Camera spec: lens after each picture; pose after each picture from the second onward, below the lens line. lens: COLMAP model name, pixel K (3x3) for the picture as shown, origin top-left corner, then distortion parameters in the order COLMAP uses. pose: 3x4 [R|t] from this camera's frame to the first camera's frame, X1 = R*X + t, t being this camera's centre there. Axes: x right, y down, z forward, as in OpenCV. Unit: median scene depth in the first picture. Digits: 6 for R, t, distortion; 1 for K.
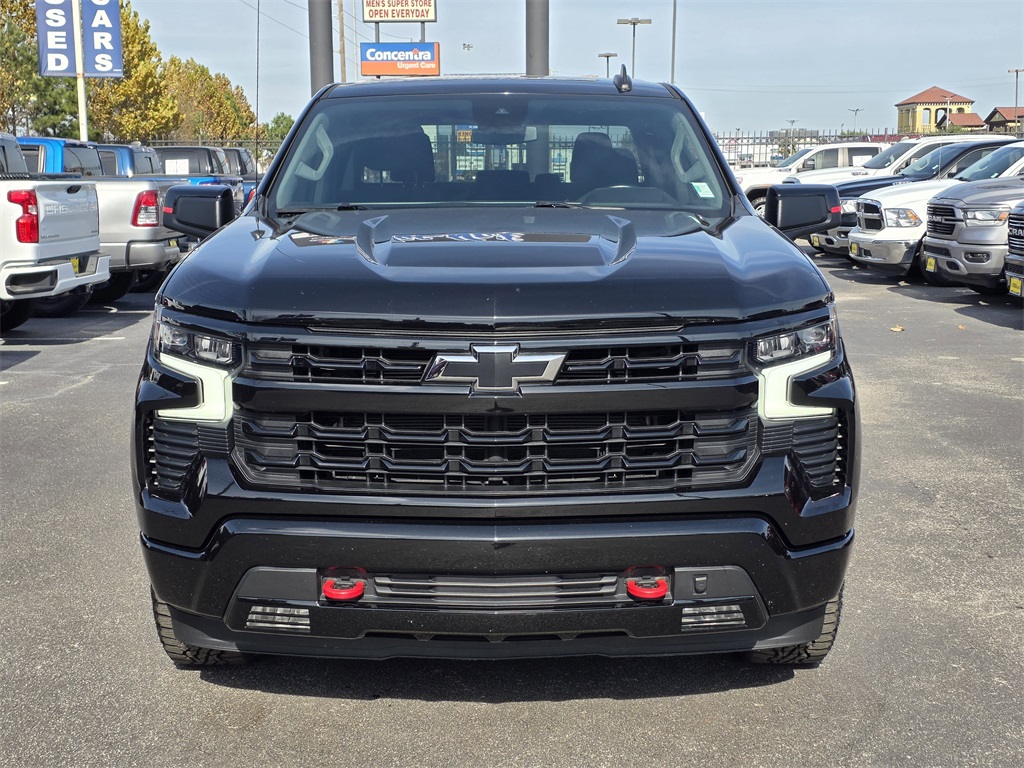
lens RADIAL K [[1395.8, 0, 512.0], [0, 1395.8, 384.0], [0, 0, 1]] dist [0.027977, 0.000584]
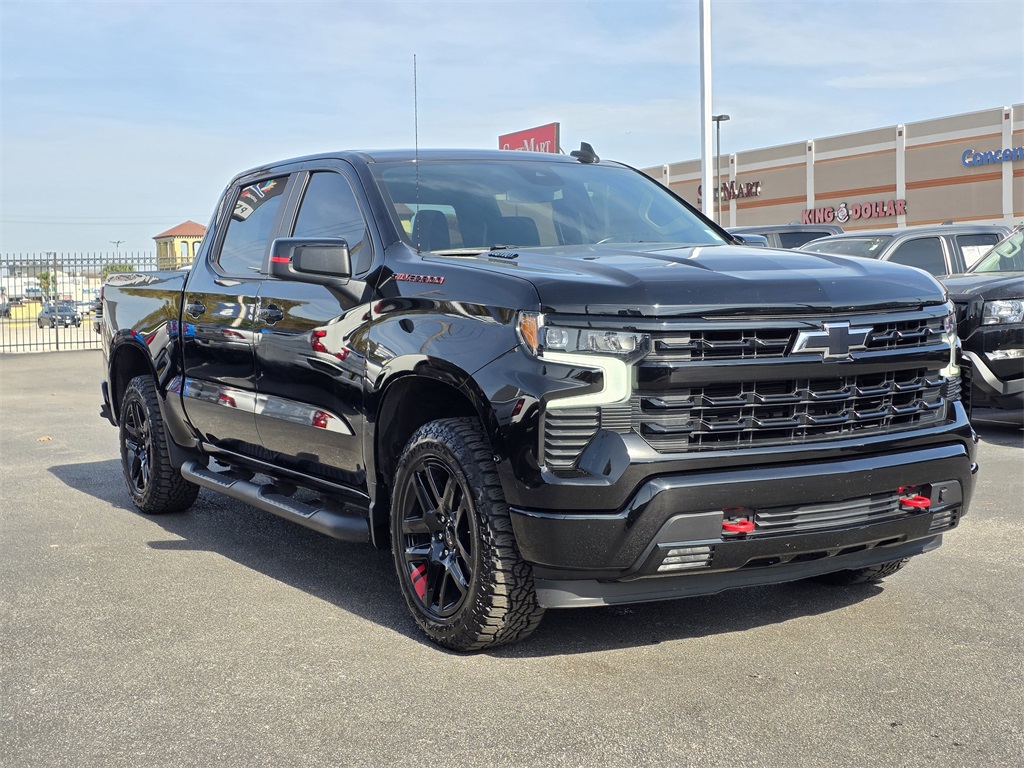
lens RADIAL K [[1395.8, 0, 512.0], [0, 1395.8, 384.0], [0, 0, 1]] dist [0.027977, 0.000584]
pose [[0.850369, -0.051142, 0.523695, -0.939006], [0.101563, 0.992503, -0.067993, 0.085931], [-0.516292, 0.111008, 0.849188, 0.037113]]
